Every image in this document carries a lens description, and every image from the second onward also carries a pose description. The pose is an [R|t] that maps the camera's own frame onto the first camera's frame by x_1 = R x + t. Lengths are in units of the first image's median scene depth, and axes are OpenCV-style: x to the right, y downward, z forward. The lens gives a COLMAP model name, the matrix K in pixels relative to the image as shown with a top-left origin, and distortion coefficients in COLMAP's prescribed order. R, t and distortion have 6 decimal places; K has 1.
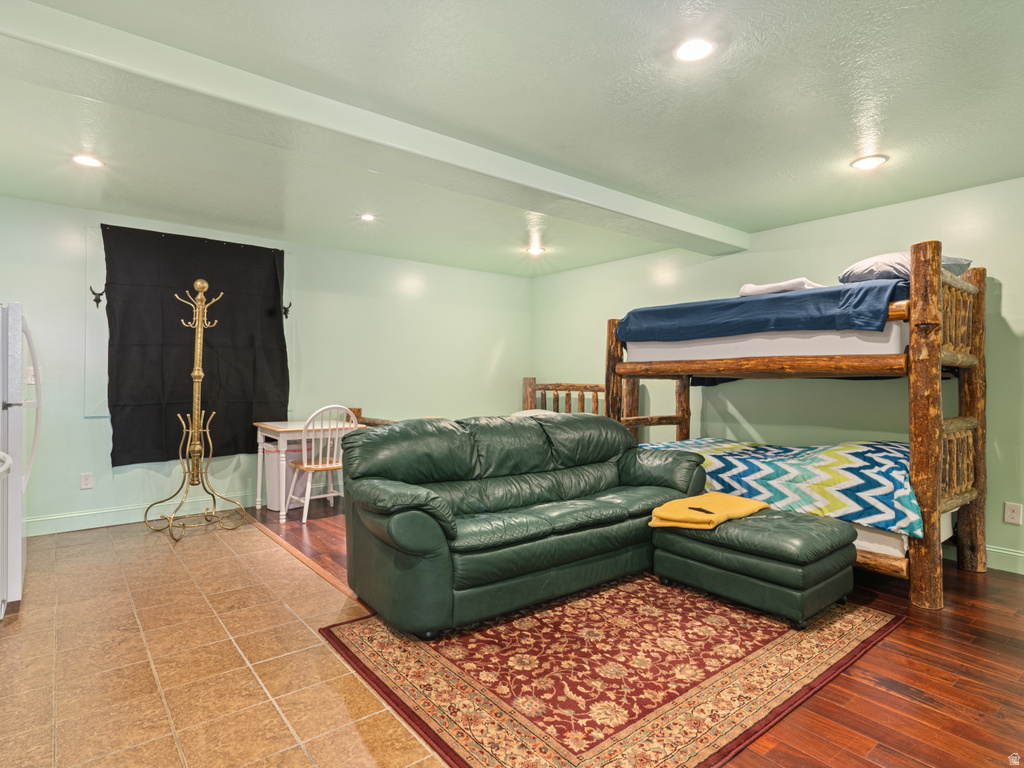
lens RADIAL K [[570.4, 0, 513.0], [0, 570.4, 371.1], [0, 0, 1]] dist [0.004500, -0.002124]
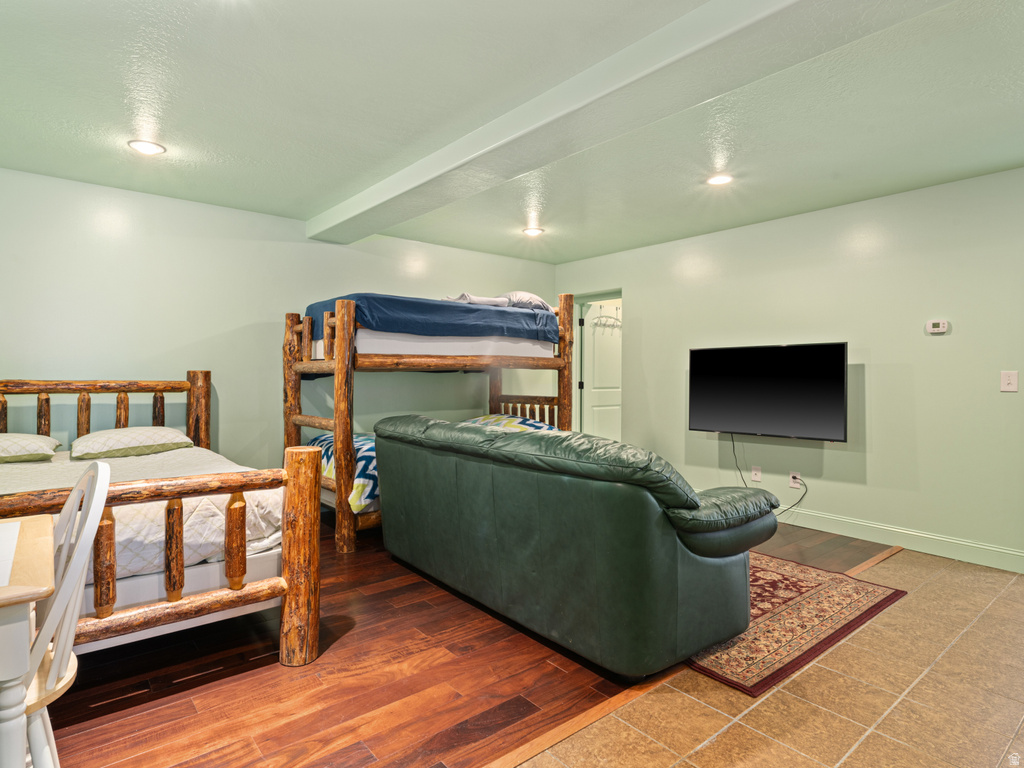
lens RADIAL K [[570.4, 0, 491.7], [0, 570.4, 374.6], [0, 0, 1]] dist [0.004500, -0.002124]
pose [[-0.003683, -0.010949, 0.999933, -0.595612], [-0.018560, 0.999769, 0.010879, 0.002492], [-0.999821, -0.018519, -0.003885, 0.727444]]
